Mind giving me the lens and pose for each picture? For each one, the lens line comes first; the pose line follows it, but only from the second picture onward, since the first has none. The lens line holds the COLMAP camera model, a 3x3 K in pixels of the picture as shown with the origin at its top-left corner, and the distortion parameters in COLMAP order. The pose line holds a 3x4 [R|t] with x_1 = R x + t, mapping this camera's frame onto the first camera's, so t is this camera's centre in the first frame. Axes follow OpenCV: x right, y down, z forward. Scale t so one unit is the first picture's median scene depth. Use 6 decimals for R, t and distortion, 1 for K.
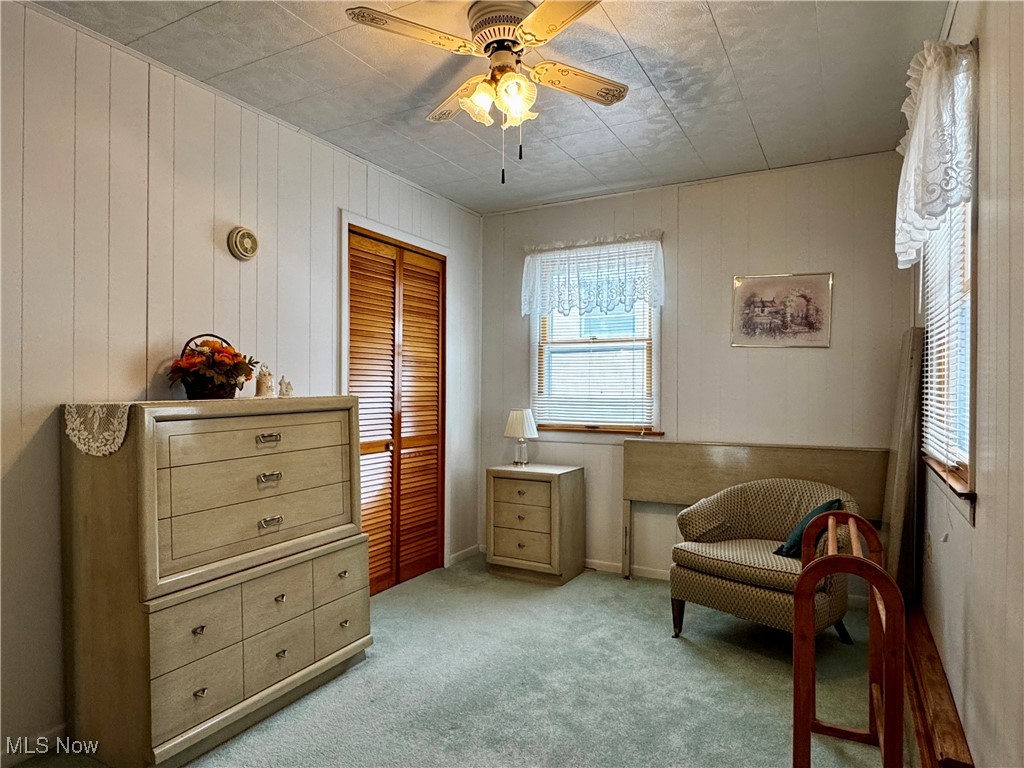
lens RADIAL K [[625.2, 0, 512.0], [0, 625.2, 384.0], [0, 0, 1]] dist [-0.002809, -0.000981]
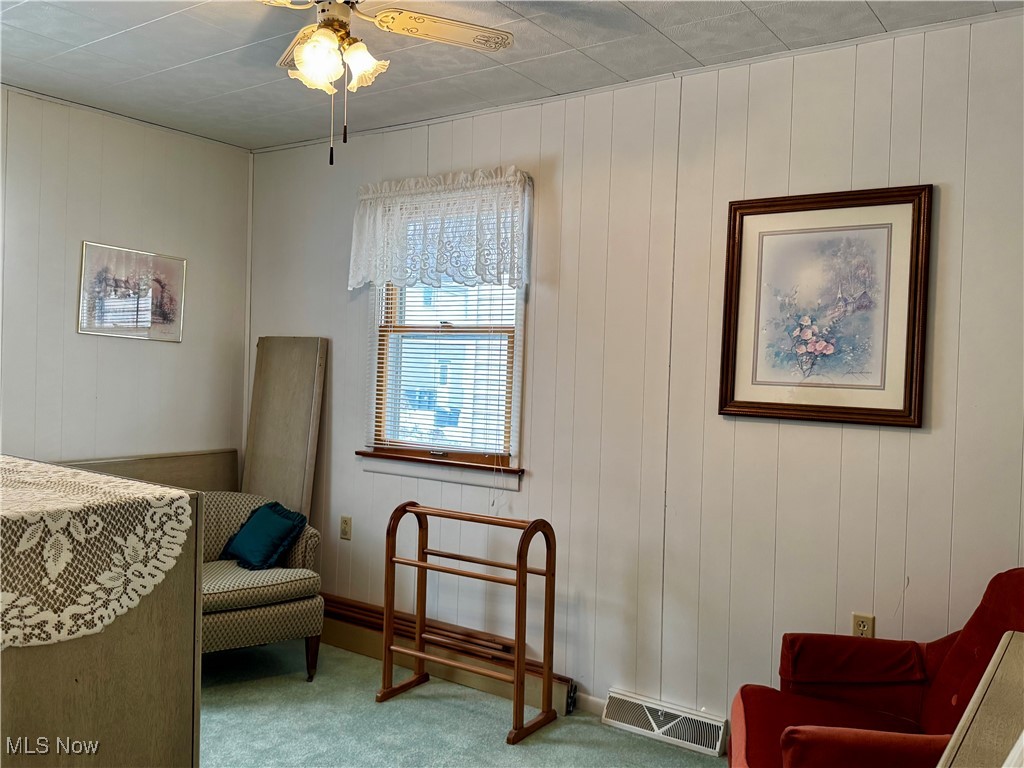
lens RADIAL K [[853.1, 0, 512.0], [0, 853.1, 384.0], [0, 0, 1]] dist [0.131687, -0.239620]
pose [[0.125520, -0.015314, 0.991973, -0.667770], [-0.032448, 0.999283, 0.019533, -0.038744], [-0.991560, -0.034639, 0.124933, 0.371992]]
